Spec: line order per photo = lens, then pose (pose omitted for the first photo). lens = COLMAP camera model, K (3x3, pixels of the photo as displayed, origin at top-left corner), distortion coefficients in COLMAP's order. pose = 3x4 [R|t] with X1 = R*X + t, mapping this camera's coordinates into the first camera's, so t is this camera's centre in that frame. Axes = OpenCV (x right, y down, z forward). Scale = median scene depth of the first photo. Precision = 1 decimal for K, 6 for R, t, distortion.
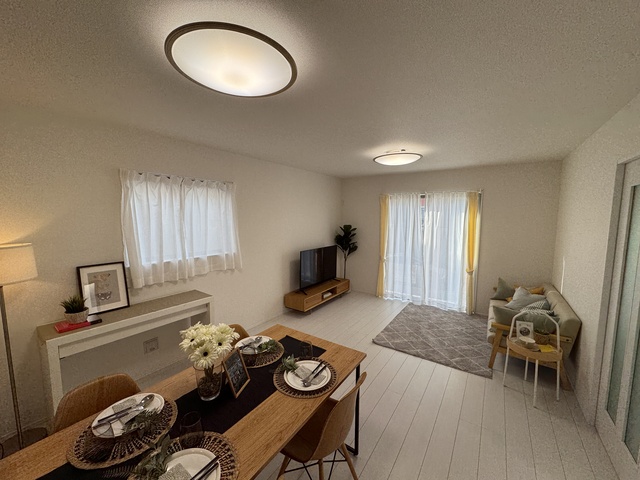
lens RADIAL K [[253.7, 0, 318.6], [0, 253.7, 240.5], [0, 0, 1]] dist [-0.003551, 0.000816]
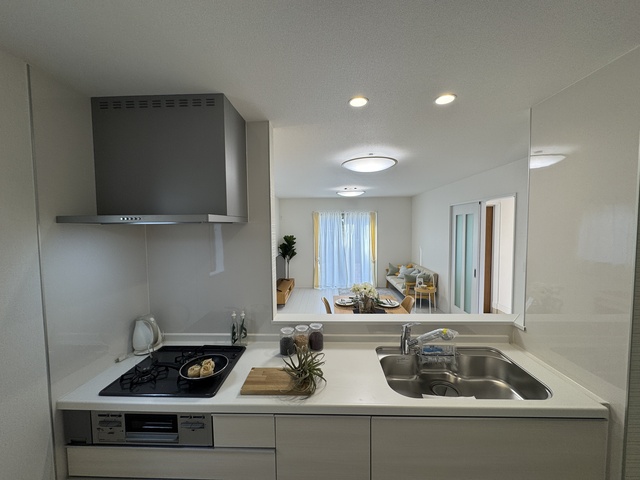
lens RADIAL K [[253.7, 0, 318.6], [0, 253.7, 238.8], [0, 0, 1]] dist [-0.003551, 0.000816]
pose [[0.840923, -0.043702, 0.539387, -0.801577], [0.070269, 0.997113, -0.028764, 0.003553], [-0.536573, 0.062091, 0.841566, -0.252427]]
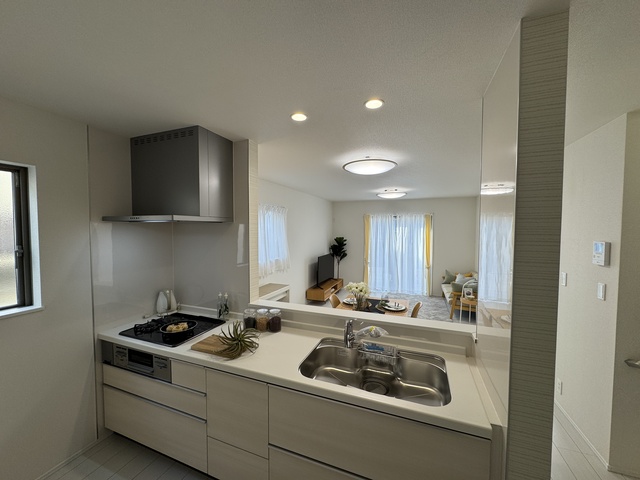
lens RADIAL K [[253.7, 0, 319.1], [0, 253.7, 240.1], [0, 0, 1]] dist [-0.003551, 0.000816]
pose [[0.971516, -0.013885, 0.236568, -0.543251], [0.026927, 0.998285, -0.051990, 0.034416], [-0.235440, 0.056879, 0.970223, -0.445250]]
